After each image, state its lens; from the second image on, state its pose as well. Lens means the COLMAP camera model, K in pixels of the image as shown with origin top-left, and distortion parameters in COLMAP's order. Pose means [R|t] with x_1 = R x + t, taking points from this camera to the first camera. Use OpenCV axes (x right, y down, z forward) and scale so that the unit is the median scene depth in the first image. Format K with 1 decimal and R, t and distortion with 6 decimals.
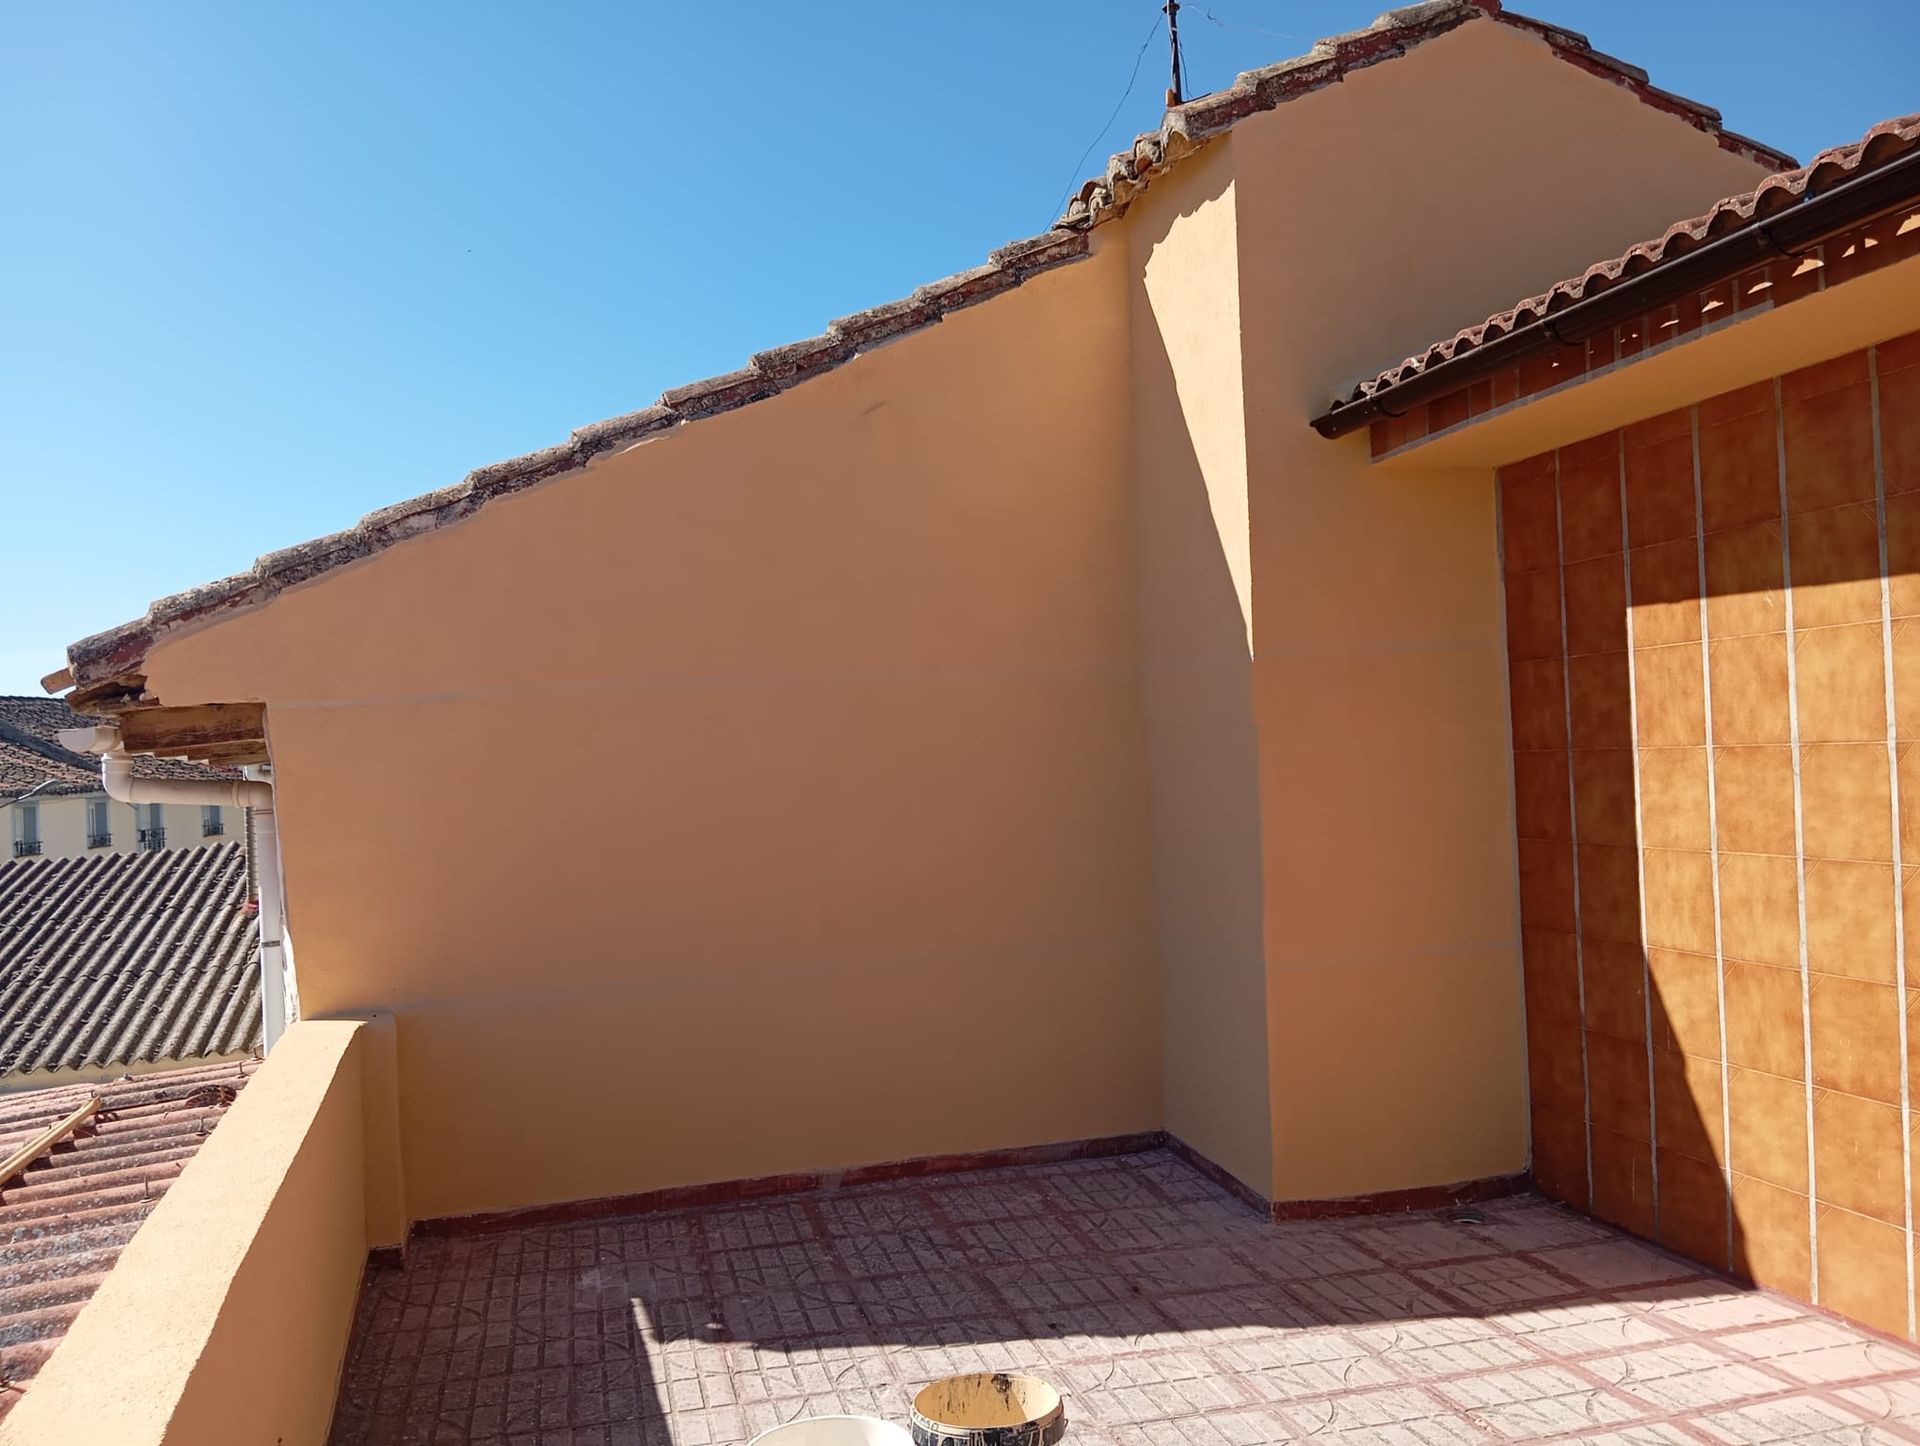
lens RADIAL K [[1444.7, 0, 960.0], [0, 1444.7, 723.0], [0, 0, 1]] dist [-0.007390, -0.004499]
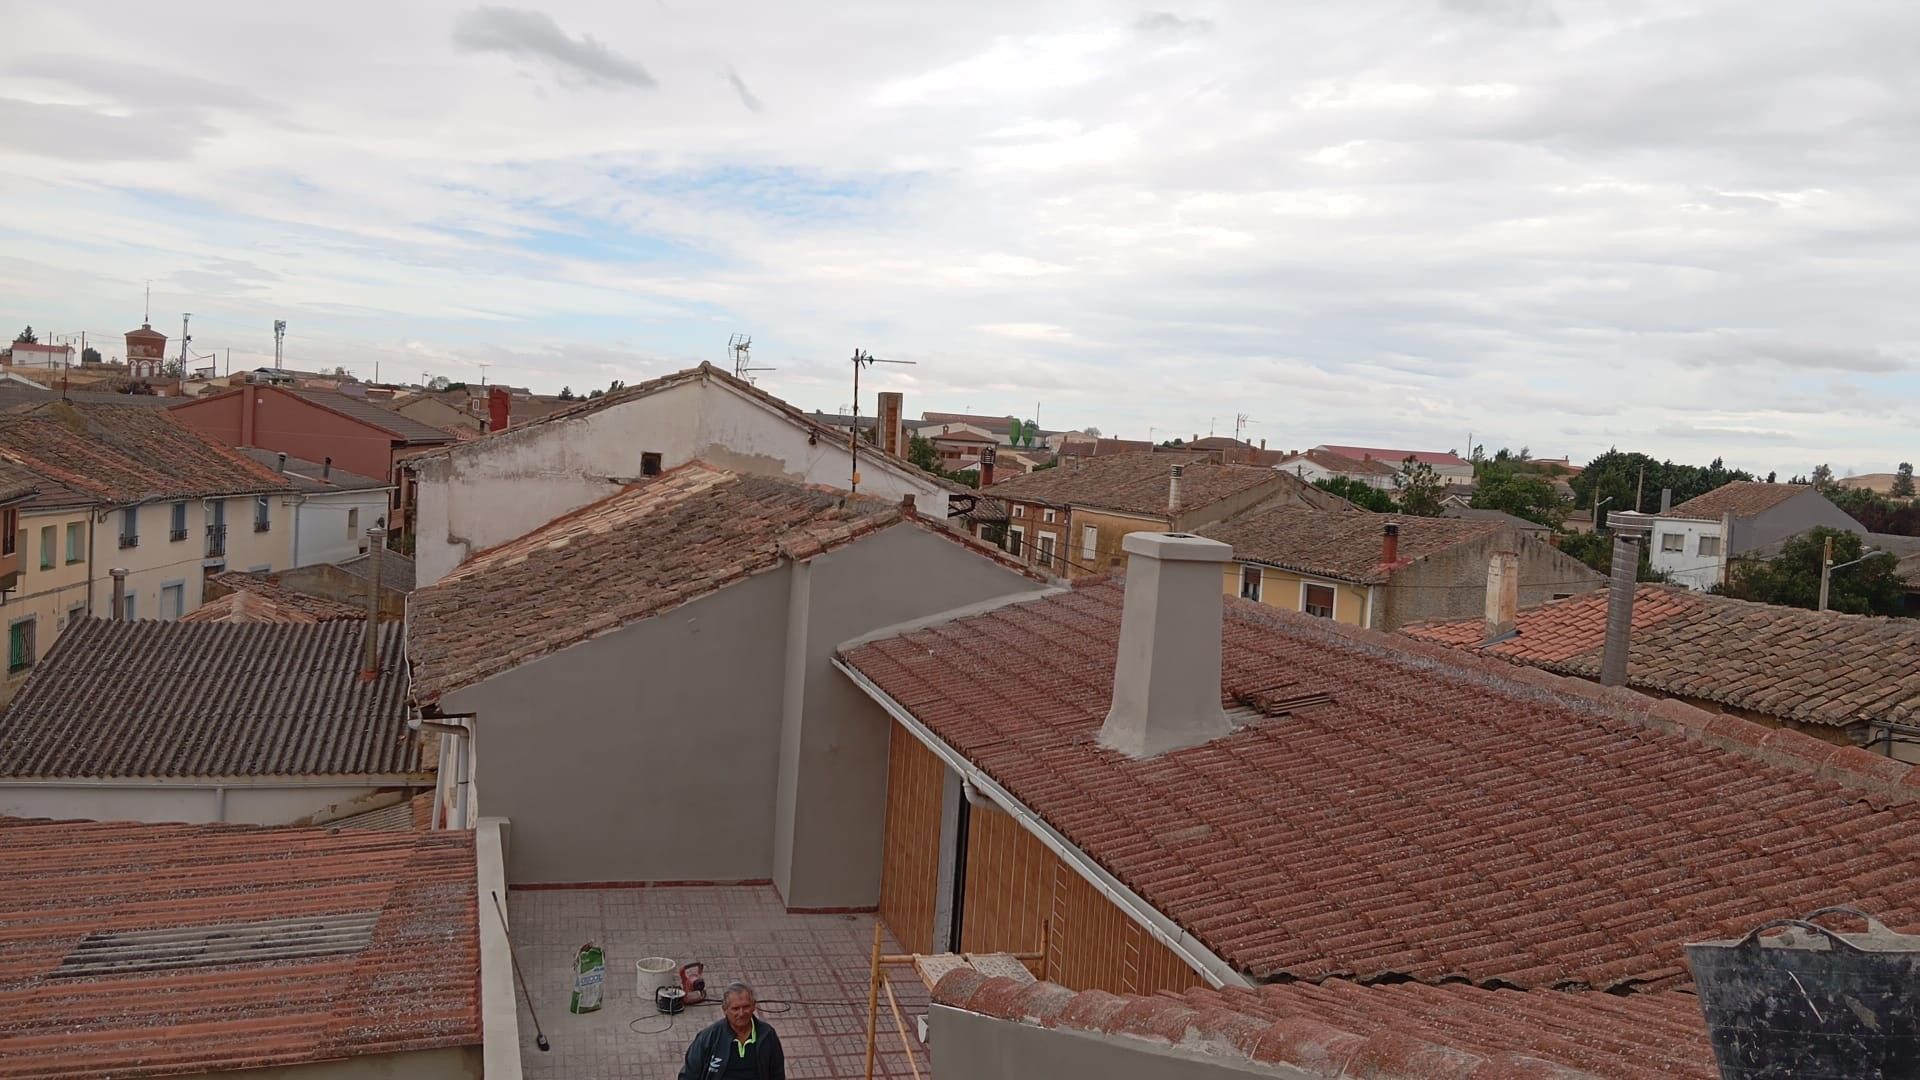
lens RADIAL K [[1551.1, 0, 960.0], [0, 1551.1, 540.0], [0, 0, 1]] dist [0.105877, -0.189875]
pose [[0.993291, 0.115644, 0.000511, 0.440577], [-0.115108, 0.988244, 0.100619, -0.747694], [0.011131, -0.100003, 0.994925, -2.033168]]
